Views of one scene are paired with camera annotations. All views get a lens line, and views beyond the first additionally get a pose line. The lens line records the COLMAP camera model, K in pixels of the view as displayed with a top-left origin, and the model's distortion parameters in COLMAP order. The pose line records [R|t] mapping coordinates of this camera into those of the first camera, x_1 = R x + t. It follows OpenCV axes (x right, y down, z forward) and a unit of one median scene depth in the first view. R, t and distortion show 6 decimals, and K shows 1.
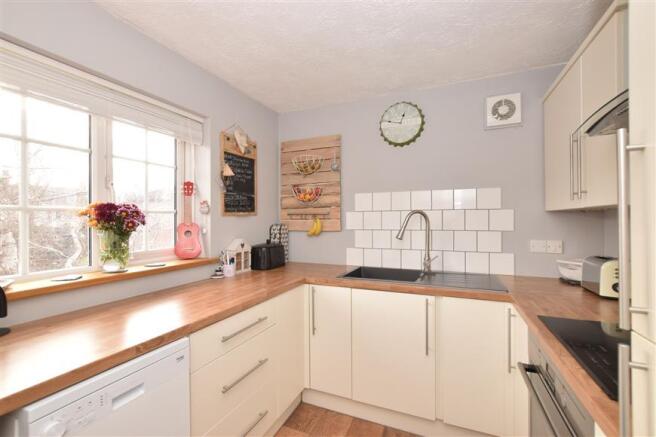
lens RADIAL K [[289.5, 0, 327.3], [0, 289.5, 219.6], [0, 0, 1]] dist [0.000348, 0.000795]
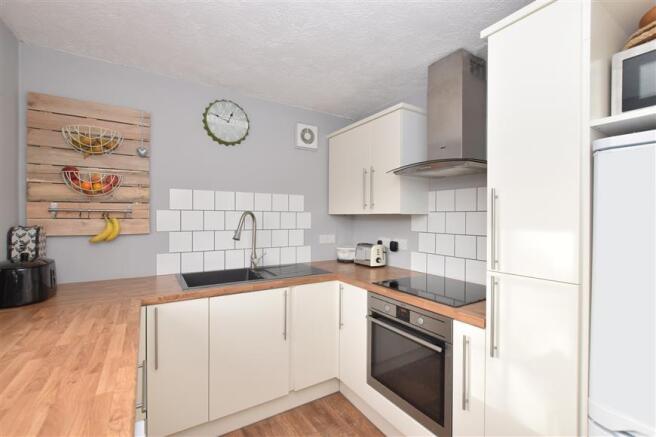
lens RADIAL K [[290.4, 0, 328.0], [0, 290.4, 218.5], [0, 0, 1]] dist [-0.003596, 0.000015]
pose [[0.559222, 0.003638, 0.829010, -0.413053], [-0.010410, 0.999942, 0.002634, -0.012015], [-0.828953, -0.010103, 0.559227, 0.181497]]
